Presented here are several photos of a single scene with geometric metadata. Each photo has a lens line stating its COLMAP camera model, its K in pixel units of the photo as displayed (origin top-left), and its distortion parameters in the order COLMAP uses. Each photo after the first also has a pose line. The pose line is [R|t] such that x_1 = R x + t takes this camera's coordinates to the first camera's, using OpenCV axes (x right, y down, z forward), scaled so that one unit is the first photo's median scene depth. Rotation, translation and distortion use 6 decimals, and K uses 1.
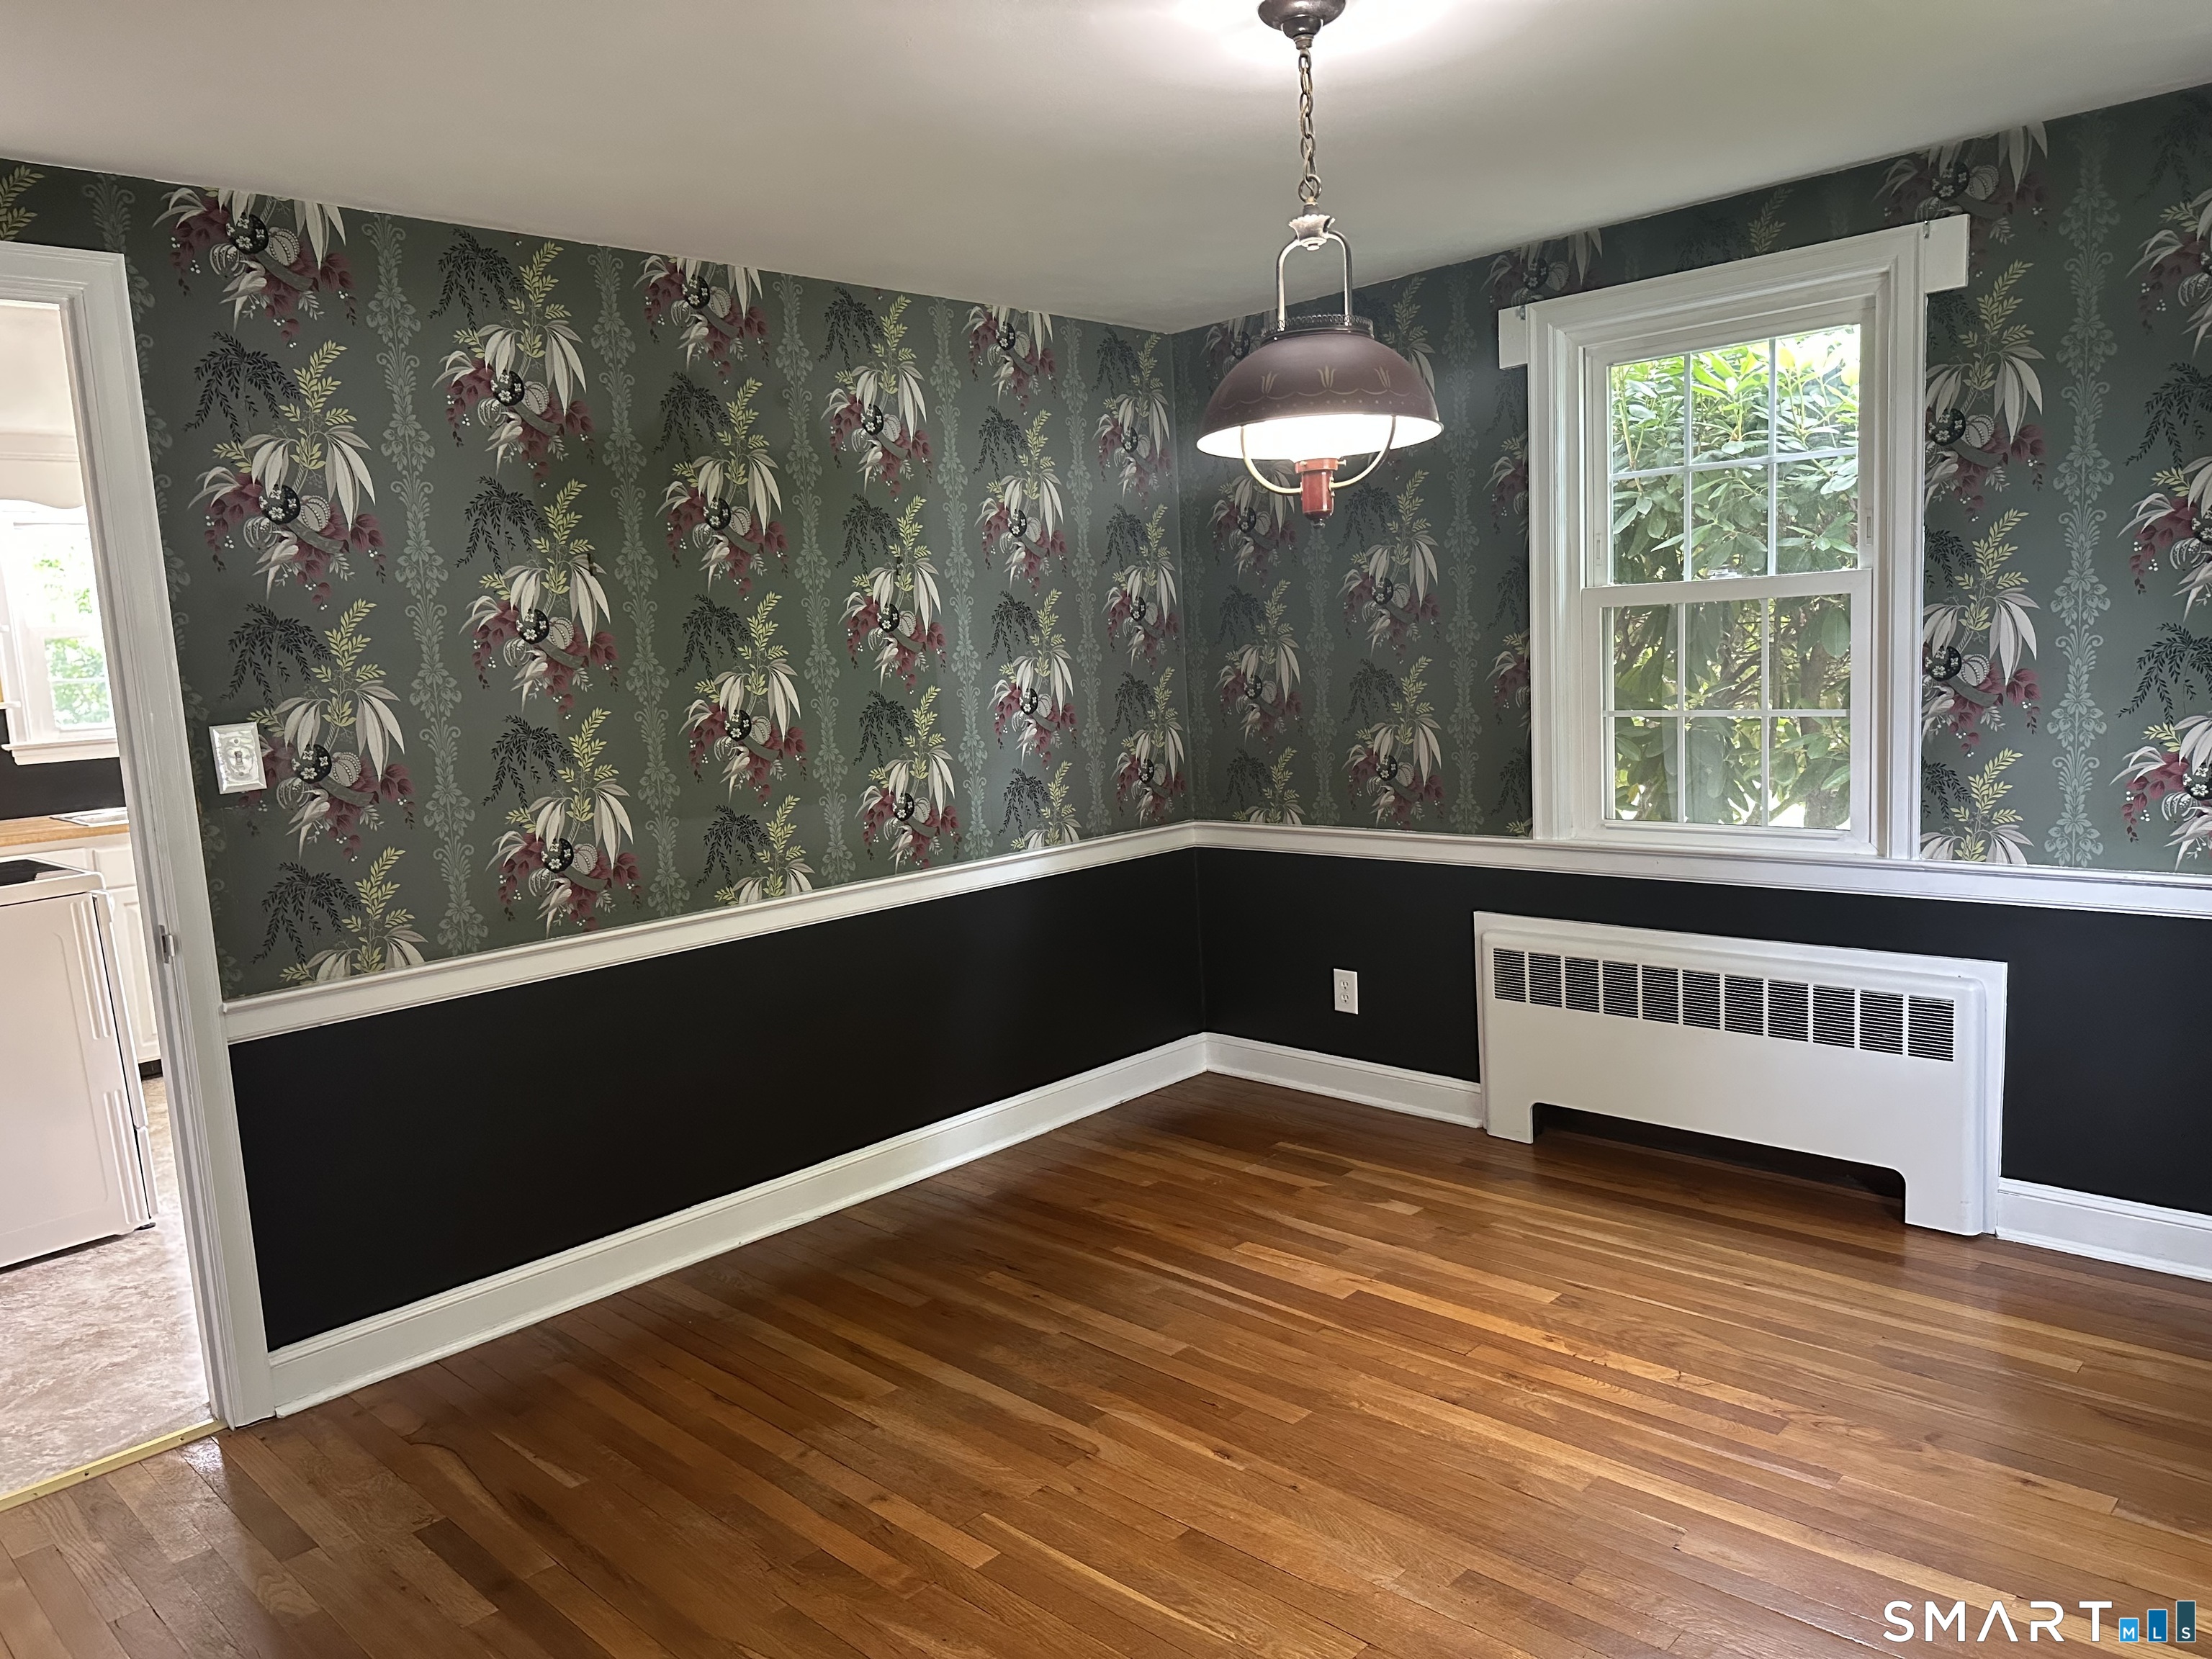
lens RADIAL K [[1564.9, 0, 1130.1], [0, 1564.9, 830.3], [0, 0, 1]] dist [0.131324, -0.164057]
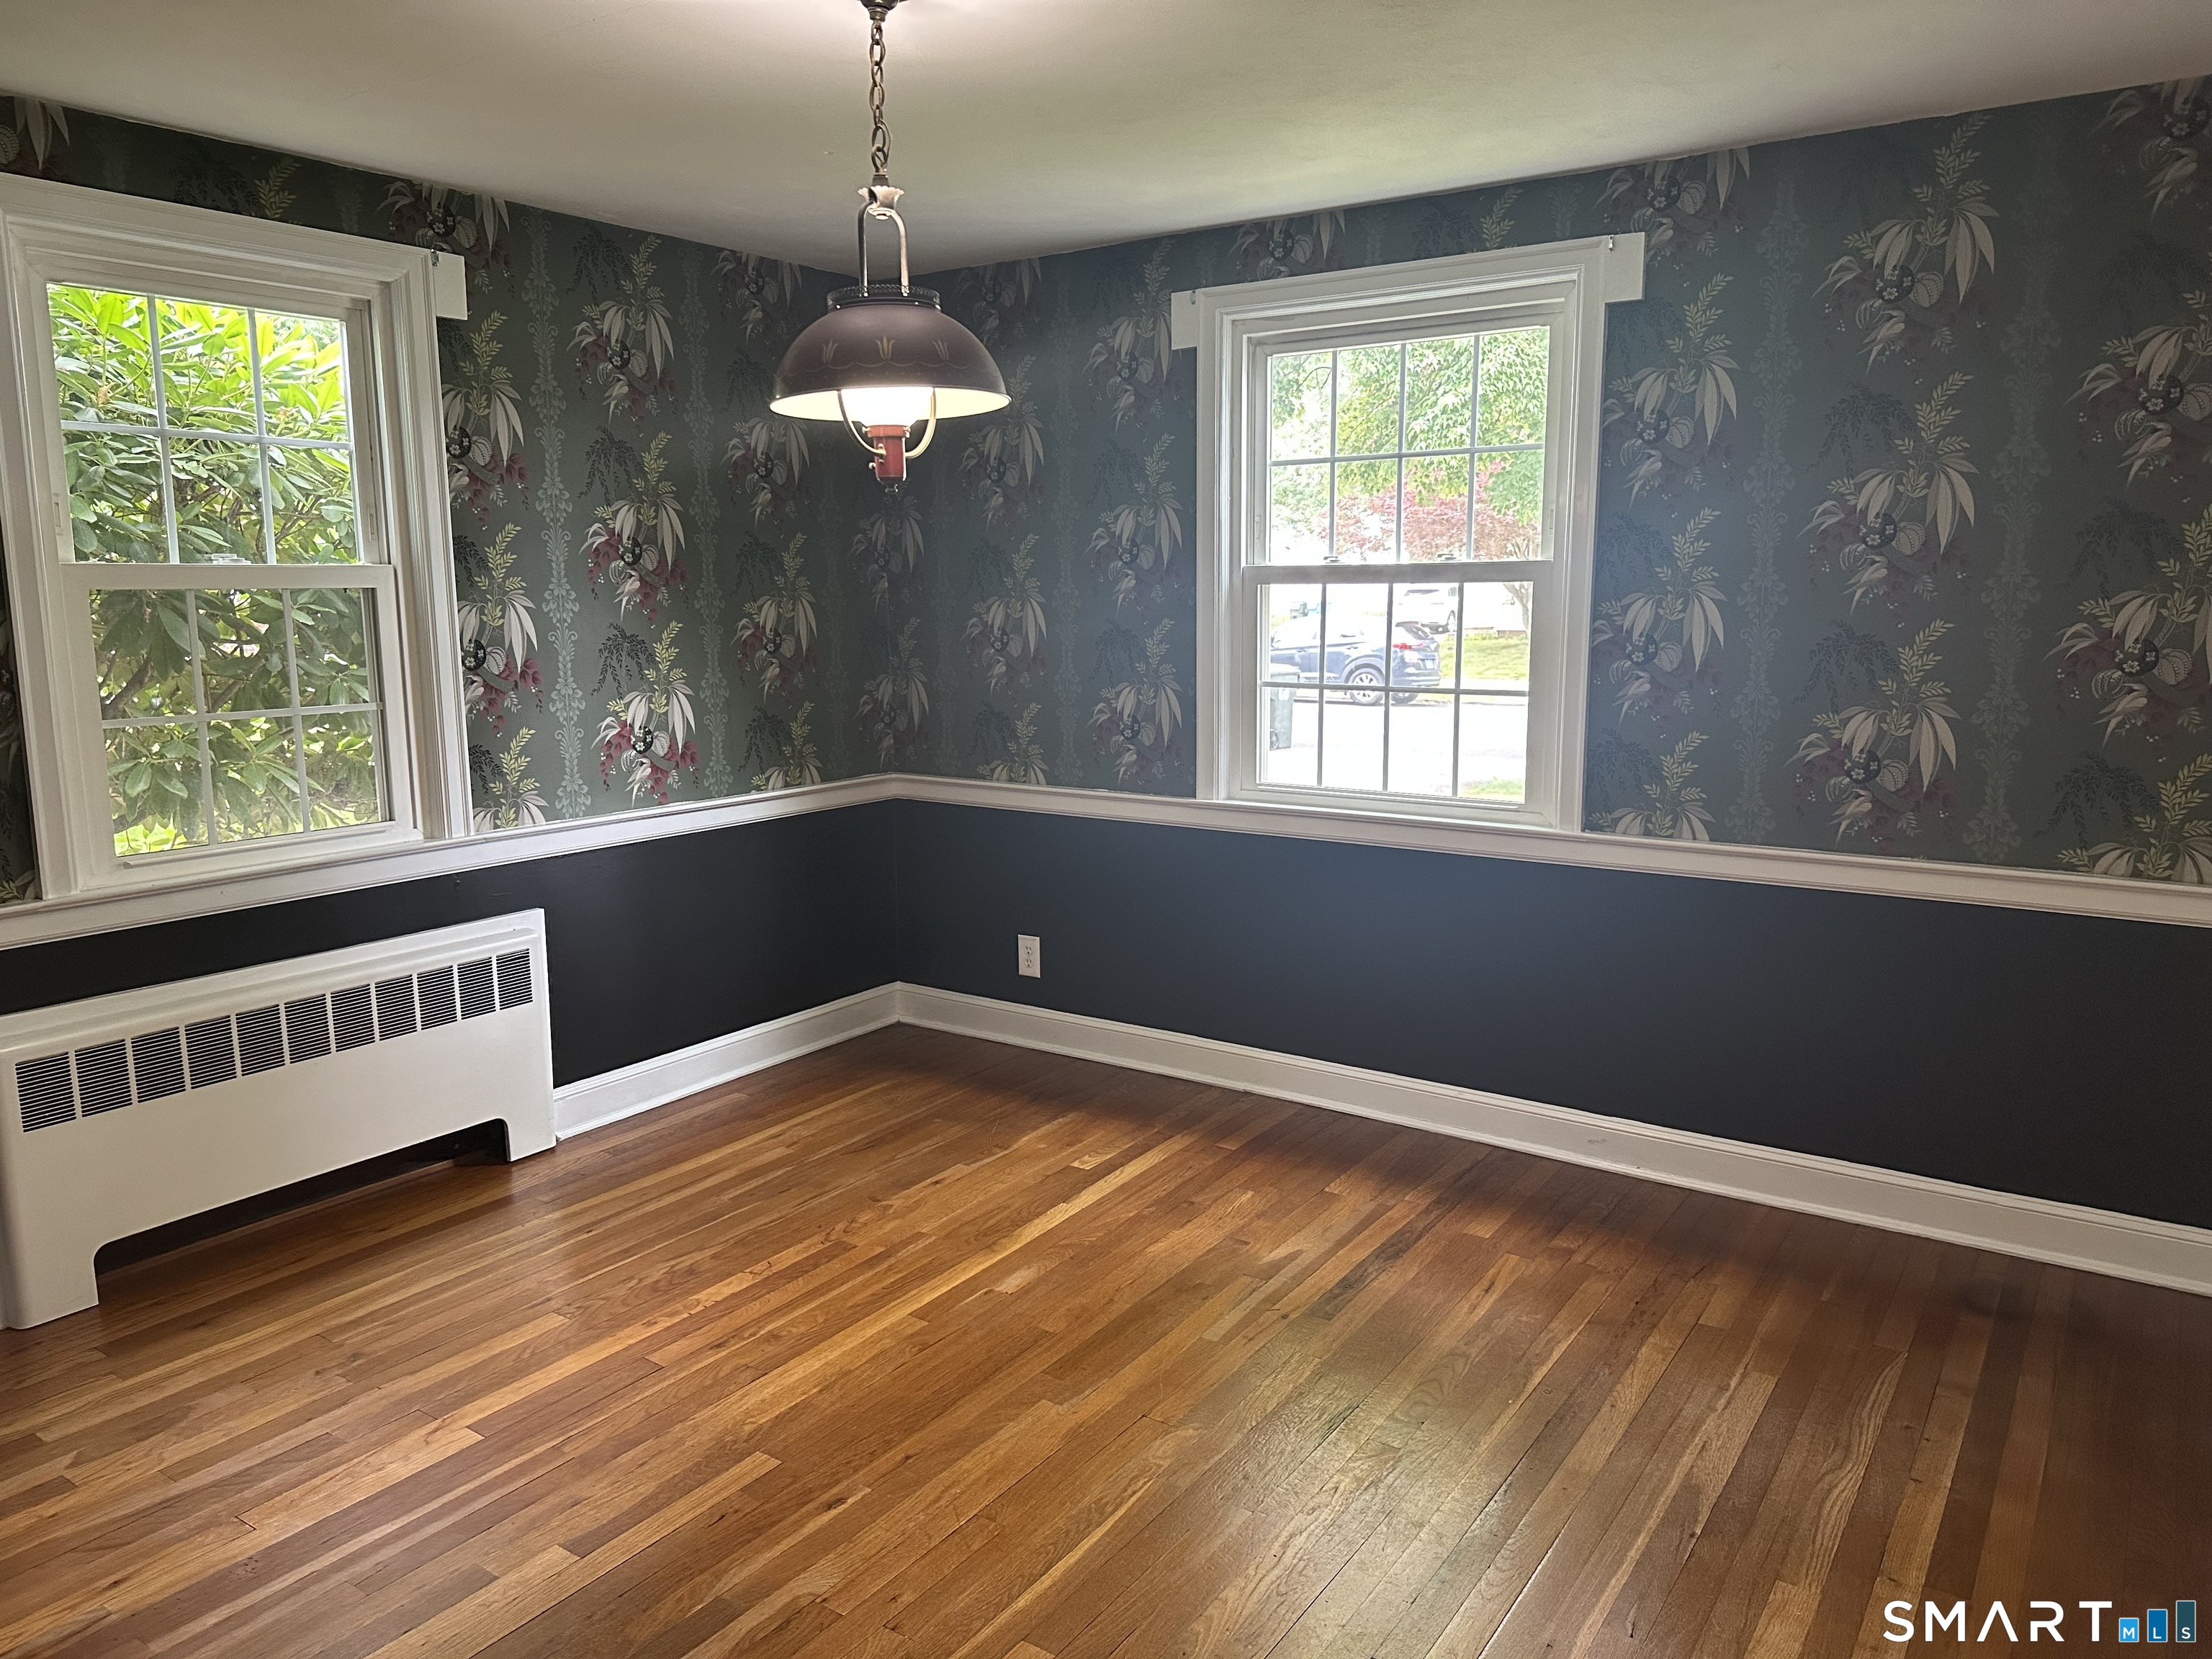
lens RADIAL K [[1556.3, 0, 1119.8], [0, 1556.3, 823.9], [0, 0, 1]] dist [0.062049, -0.082313]
pose [[-0.157788, -0.095303, 0.982863, -0.650737], [0.139255, 0.983237, 0.117695, -0.054860], [-0.977605, 0.155440, -0.141872, 0.736326]]
